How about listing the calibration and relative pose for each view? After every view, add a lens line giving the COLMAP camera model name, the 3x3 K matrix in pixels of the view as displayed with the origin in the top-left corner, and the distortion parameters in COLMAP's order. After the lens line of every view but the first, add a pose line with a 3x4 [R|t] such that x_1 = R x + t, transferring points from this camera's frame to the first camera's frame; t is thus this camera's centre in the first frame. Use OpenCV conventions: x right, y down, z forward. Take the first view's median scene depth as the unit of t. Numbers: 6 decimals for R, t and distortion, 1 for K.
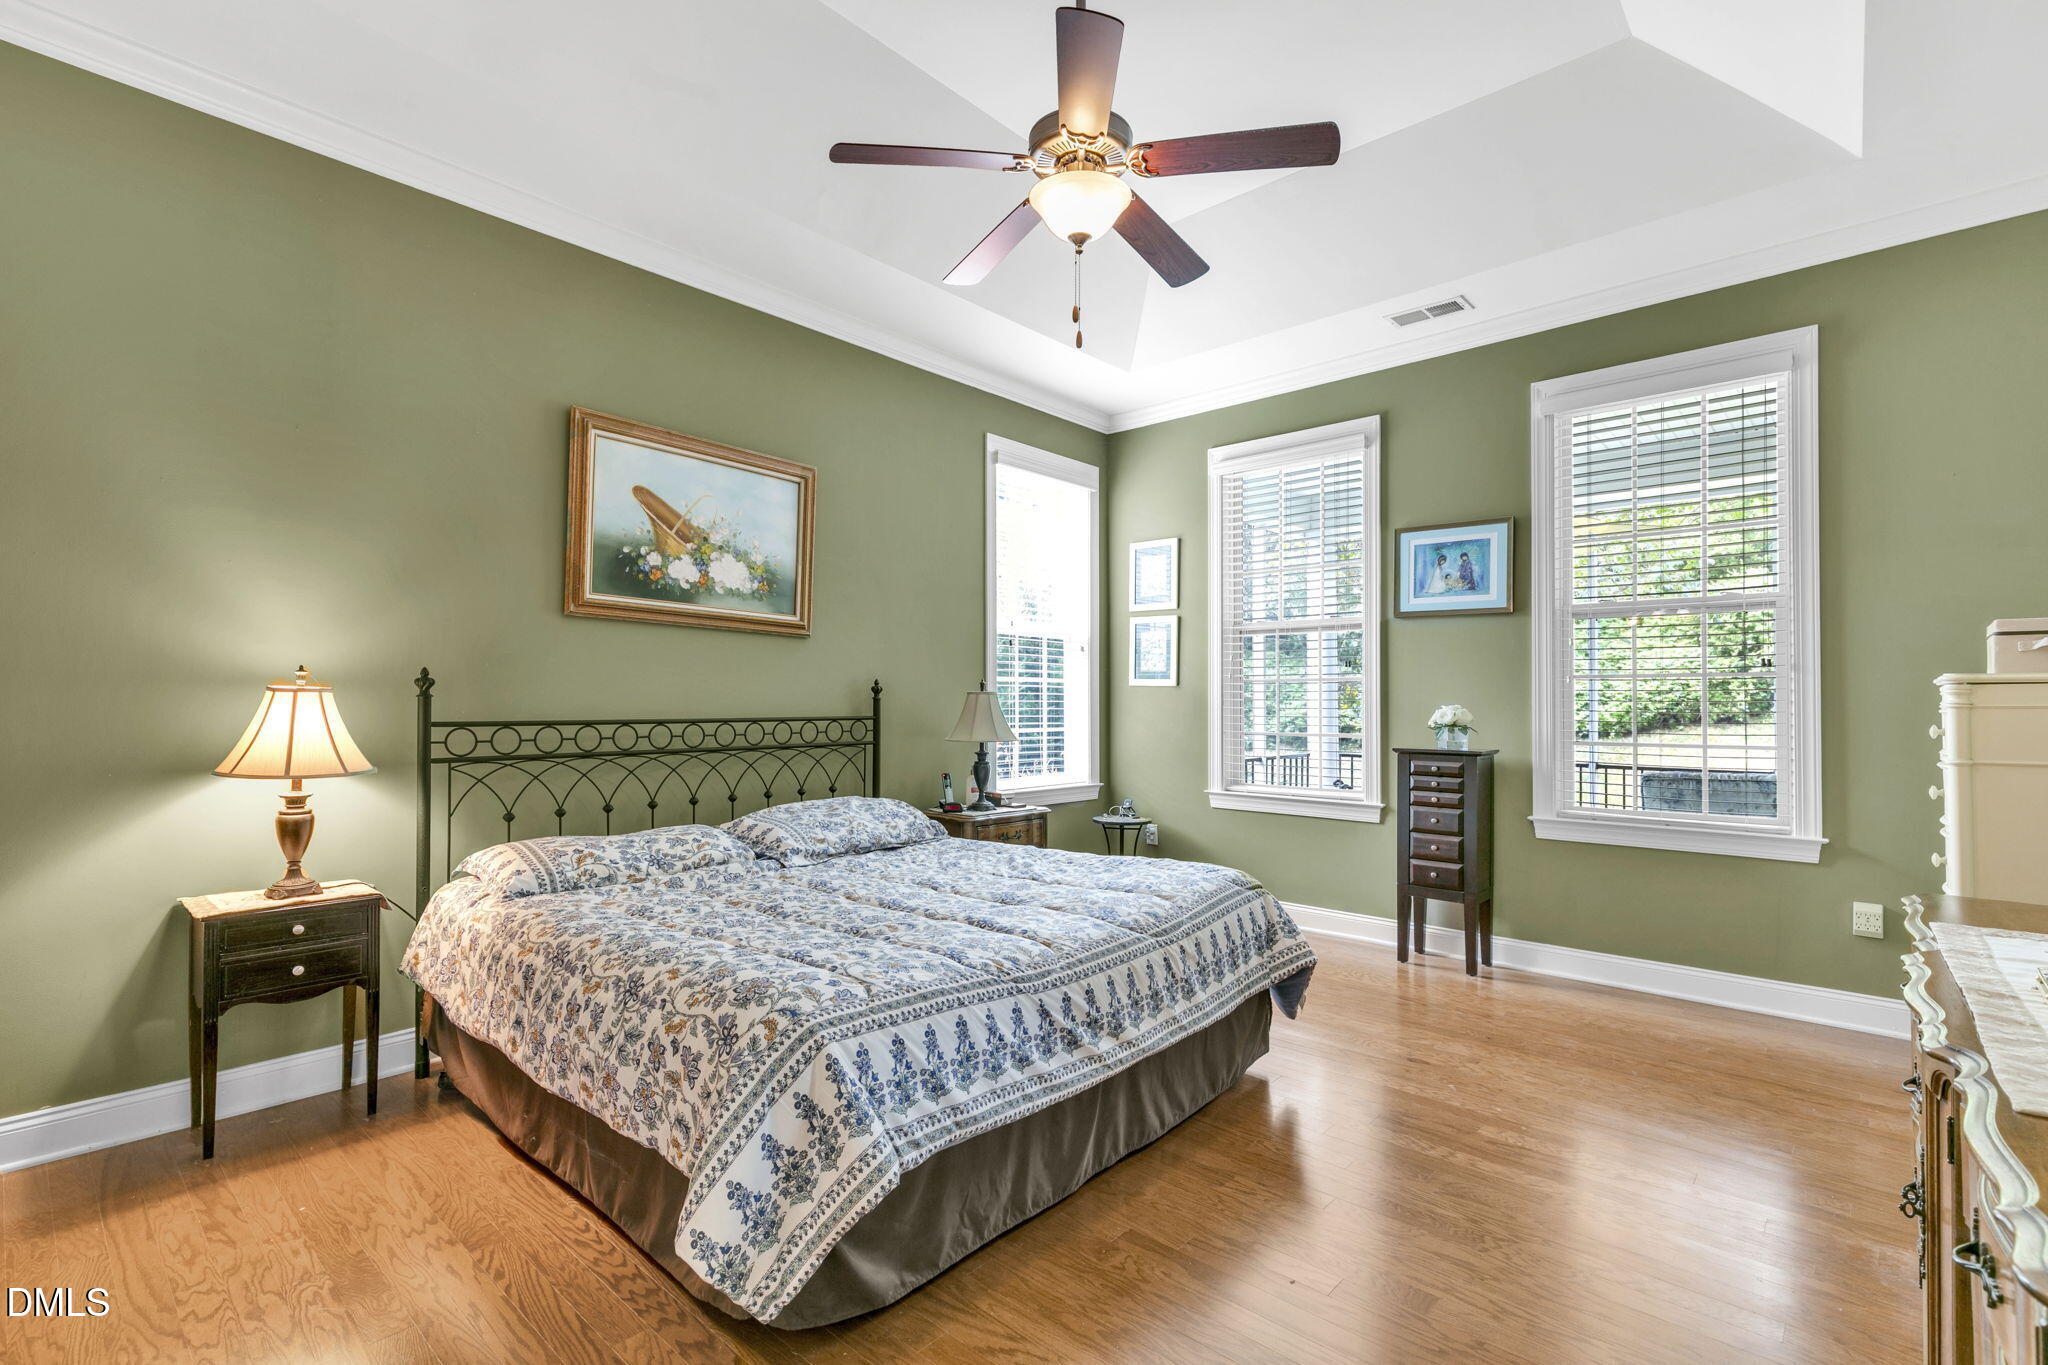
lens RADIAL K [[929.0, 0, 1026.3], [0, 929.0, 673.2], [0, 0, 1]] dist [0.001692, 0.001190]
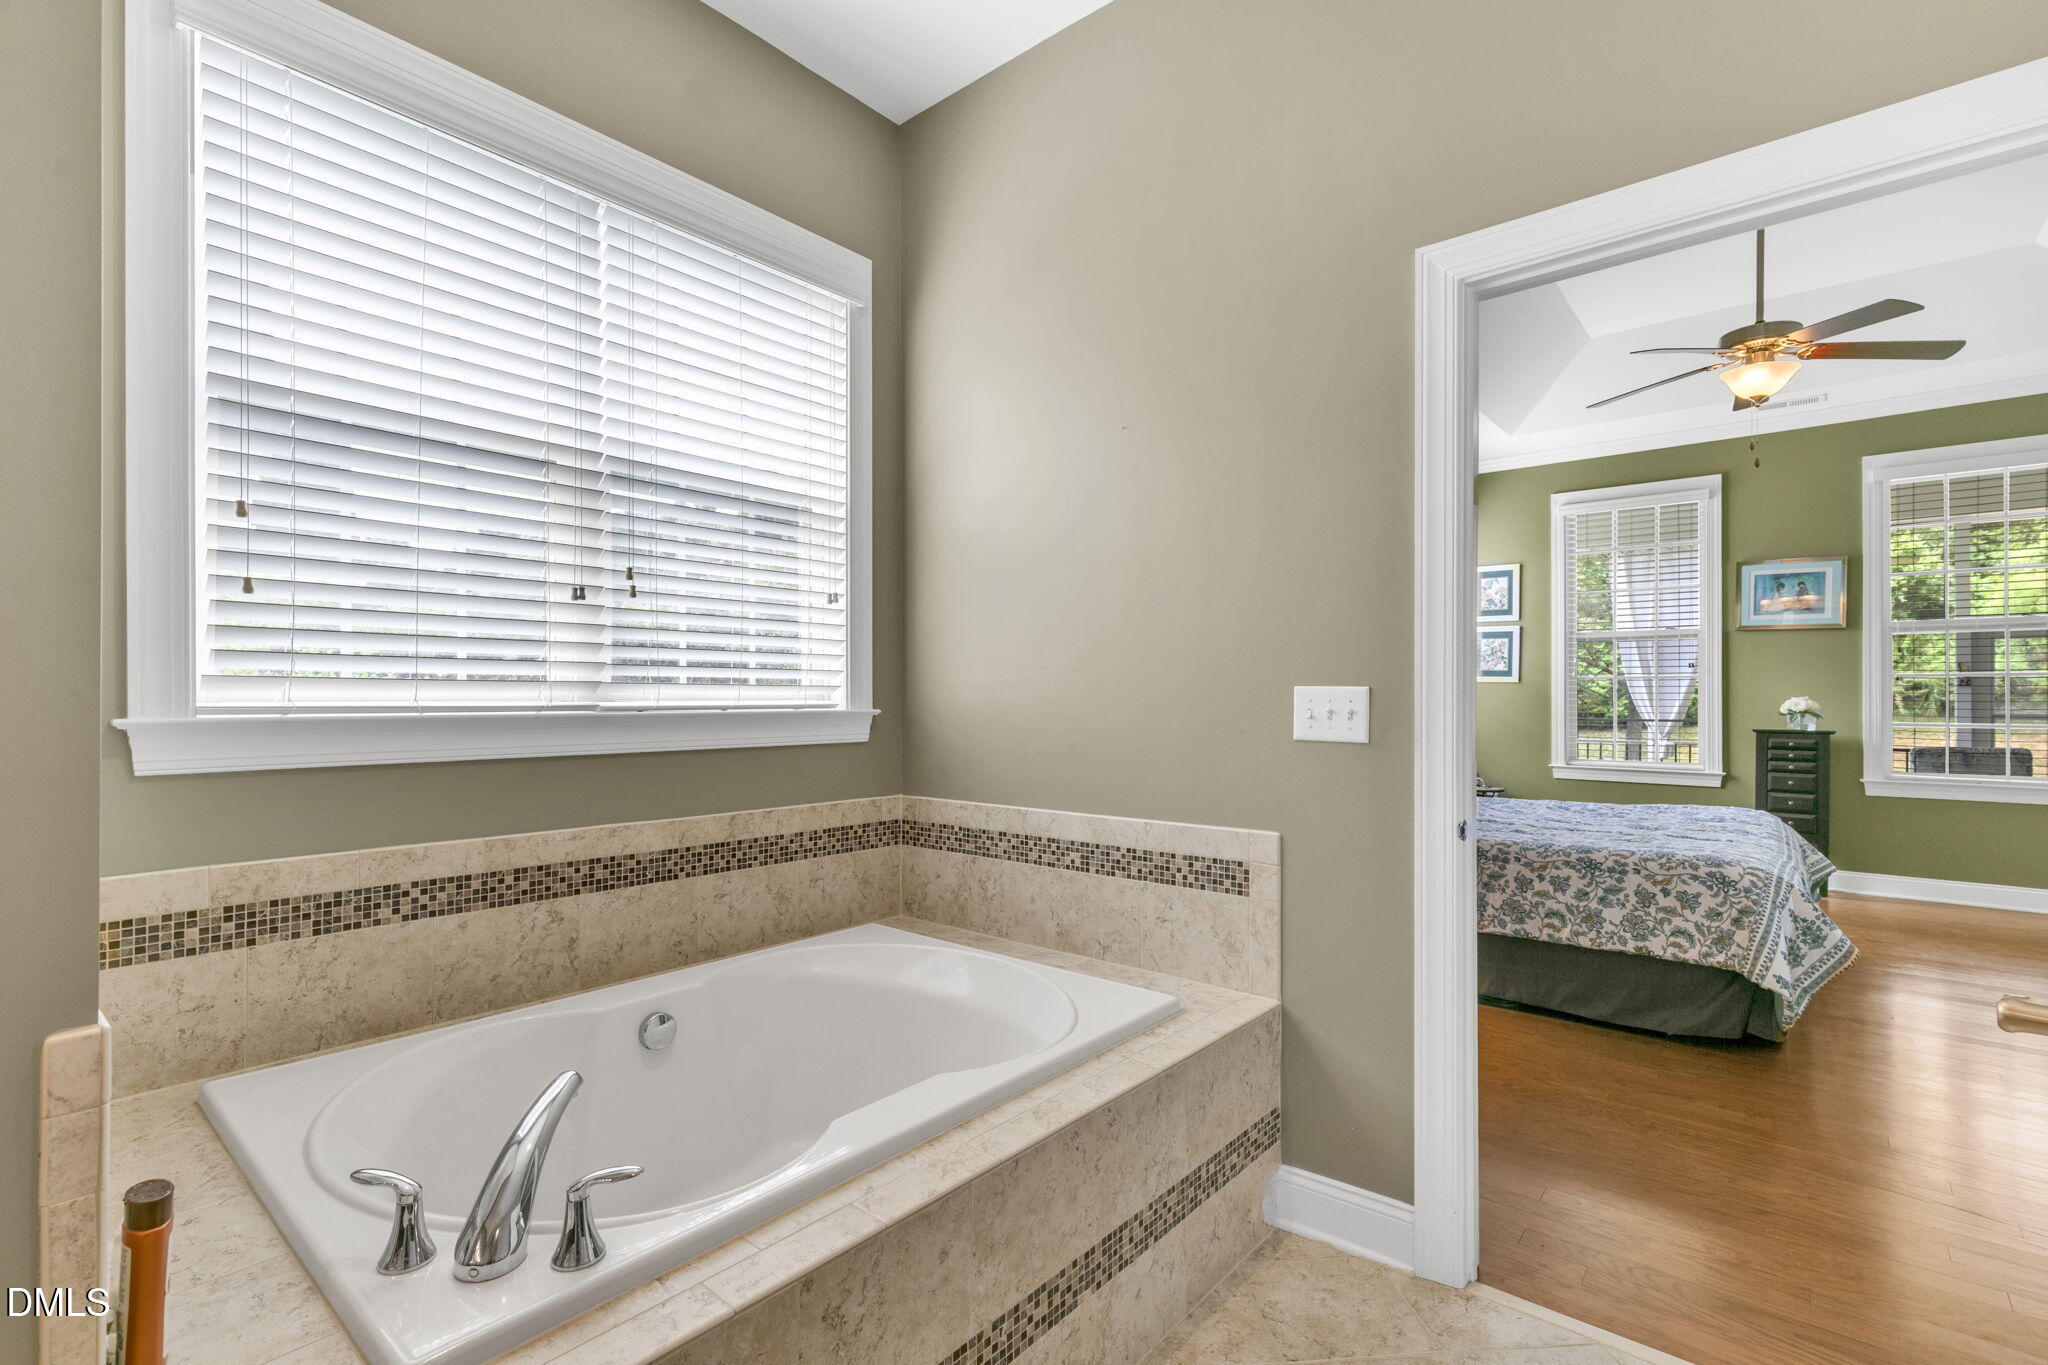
lens RADIAL K [[929.0, 0, 1026.3], [0, 929.0, 673.2], [0, 0, 1]] dist [0.001692, 0.001190]
pose [[0.999312, -0.001639, 0.037061, -0.684646], [0.001342, 0.999967, 0.008043, -0.011665], [-0.037073, -0.007988, 0.999281, -0.287858]]
